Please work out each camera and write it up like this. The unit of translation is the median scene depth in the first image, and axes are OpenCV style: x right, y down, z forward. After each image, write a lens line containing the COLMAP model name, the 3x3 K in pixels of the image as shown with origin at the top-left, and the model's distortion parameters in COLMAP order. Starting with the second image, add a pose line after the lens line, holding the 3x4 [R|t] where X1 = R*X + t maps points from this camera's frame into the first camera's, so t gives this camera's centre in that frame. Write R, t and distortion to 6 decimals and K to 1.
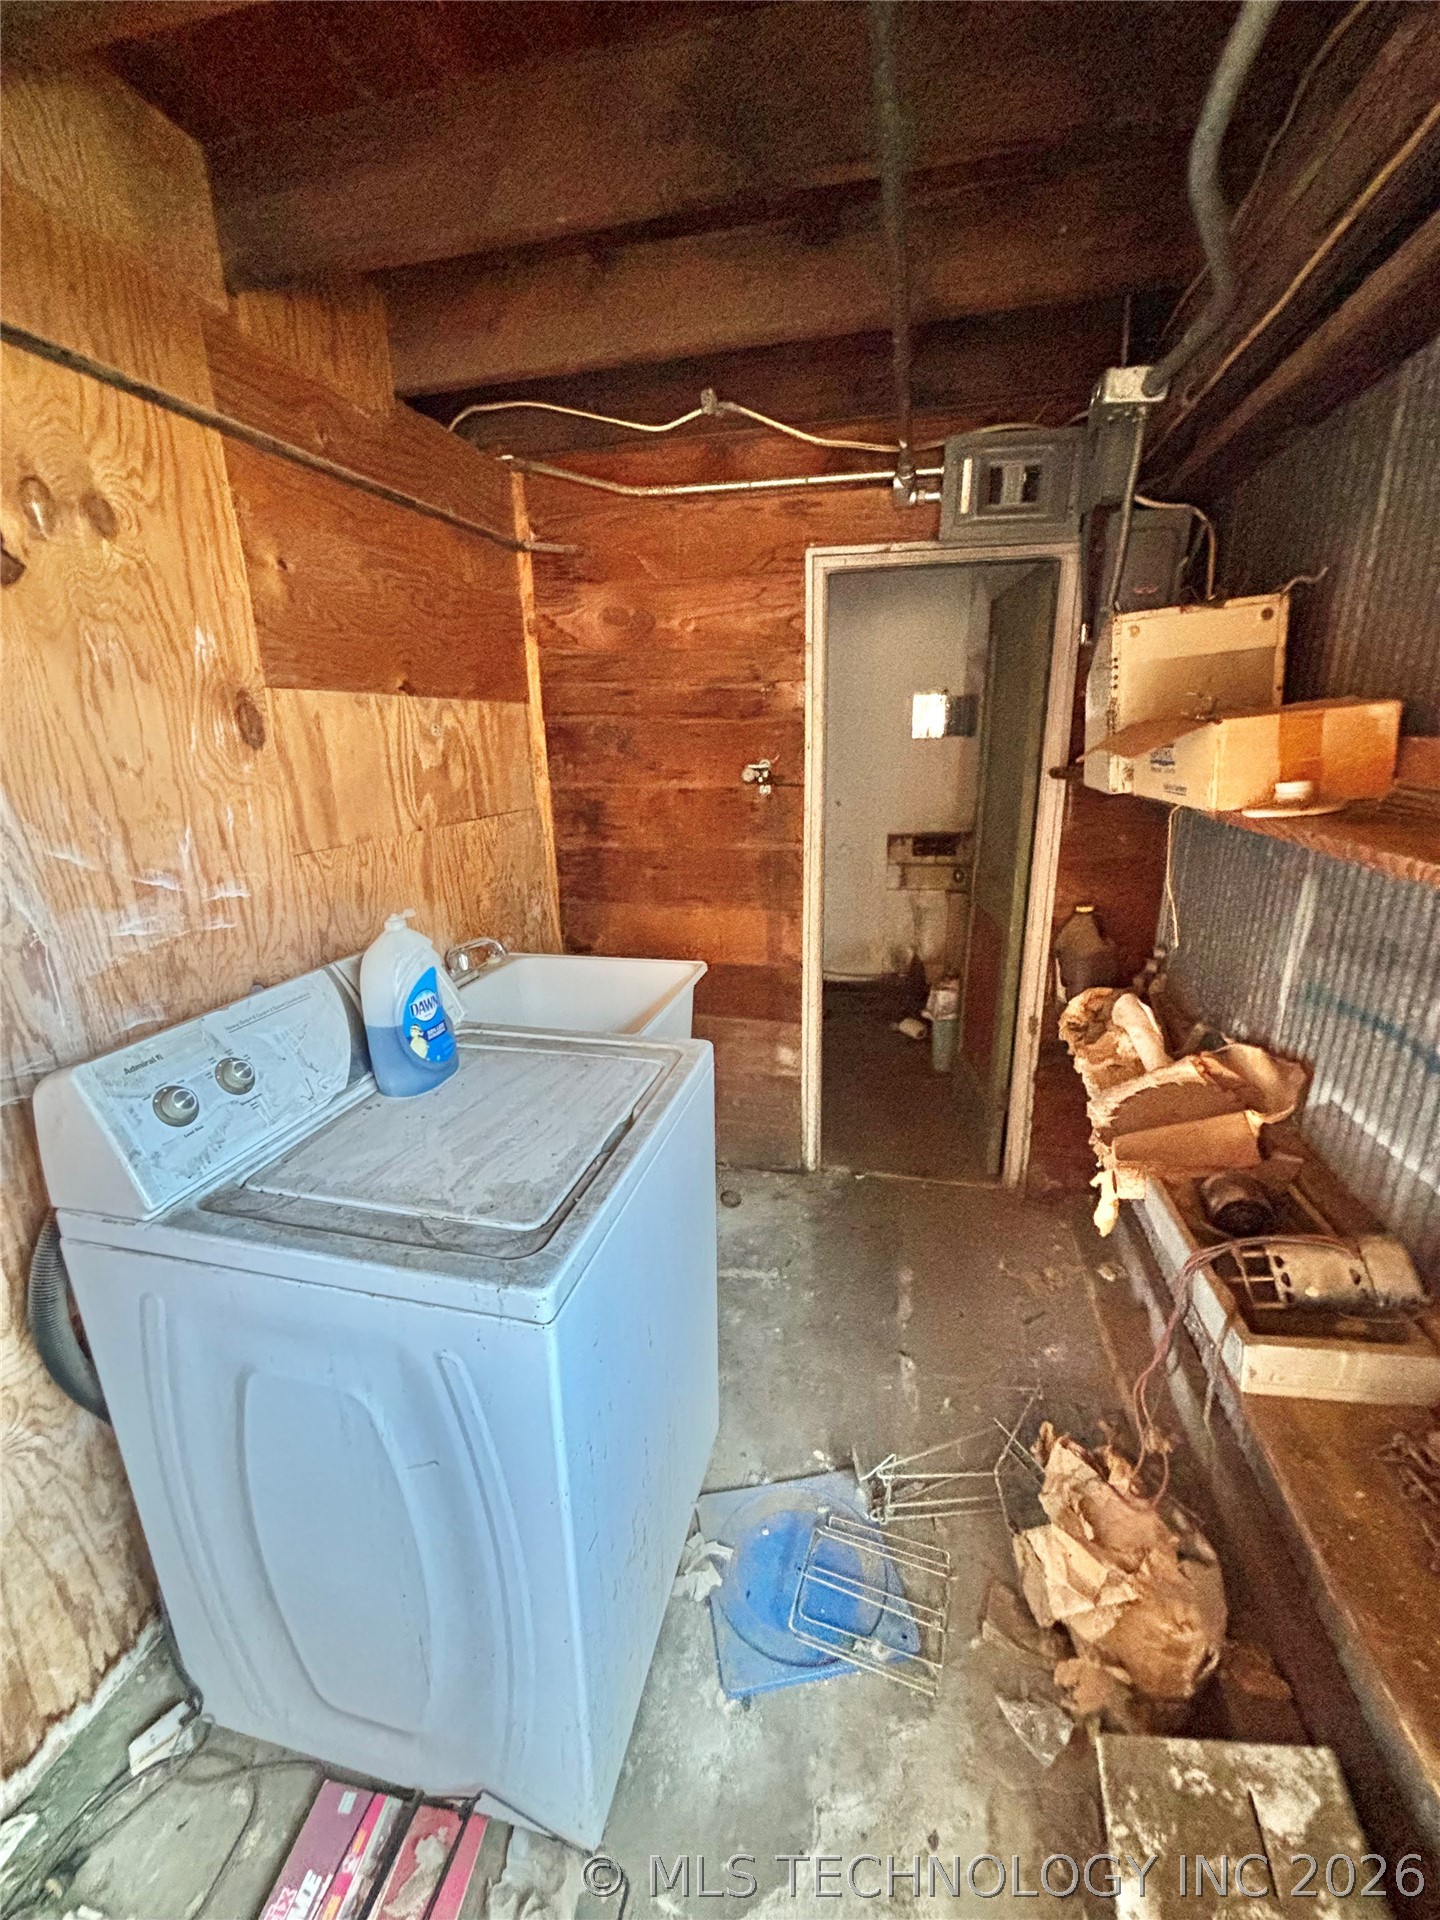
lens RADIAL K [[773.2, 0, 722.1], [0, 773.2, 952.3], [0, 0, 1]] dist [0.009507, -0.001416]
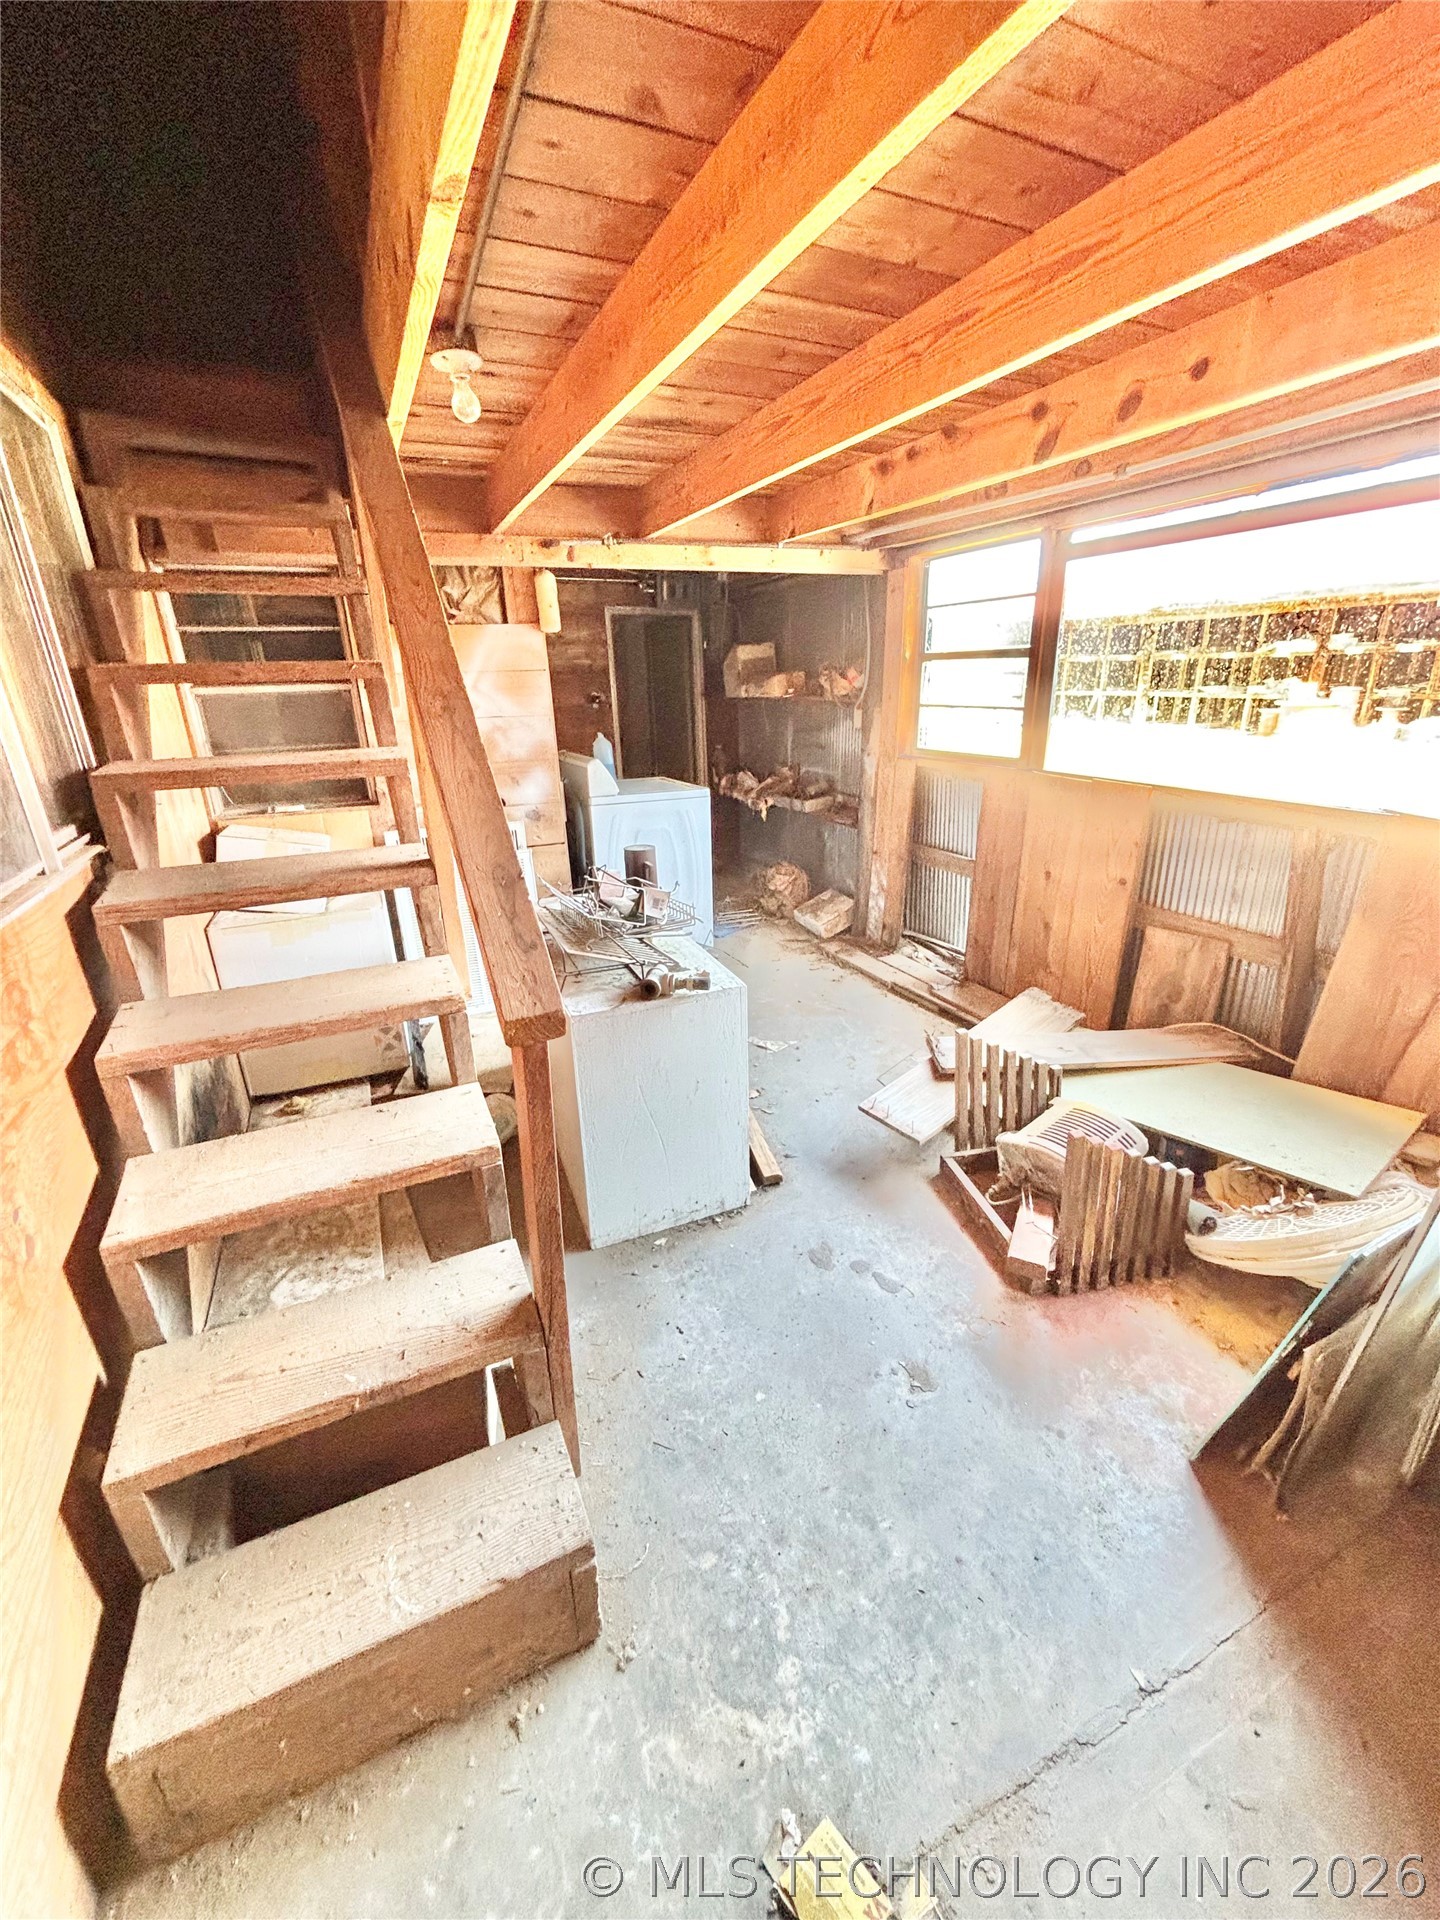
lens RADIAL K [[773.2, 0, 718.1], [0, 773.2, 954.3], [0, 0, 1]] dist [0.009507, -0.001416]
pose [[0.788363, -0.231484, 0.569999, -1.529445], [0.195722, 0.972745, 0.124341, 0.389773], [-0.583246, 0.013535, 0.812183, -1.457192]]
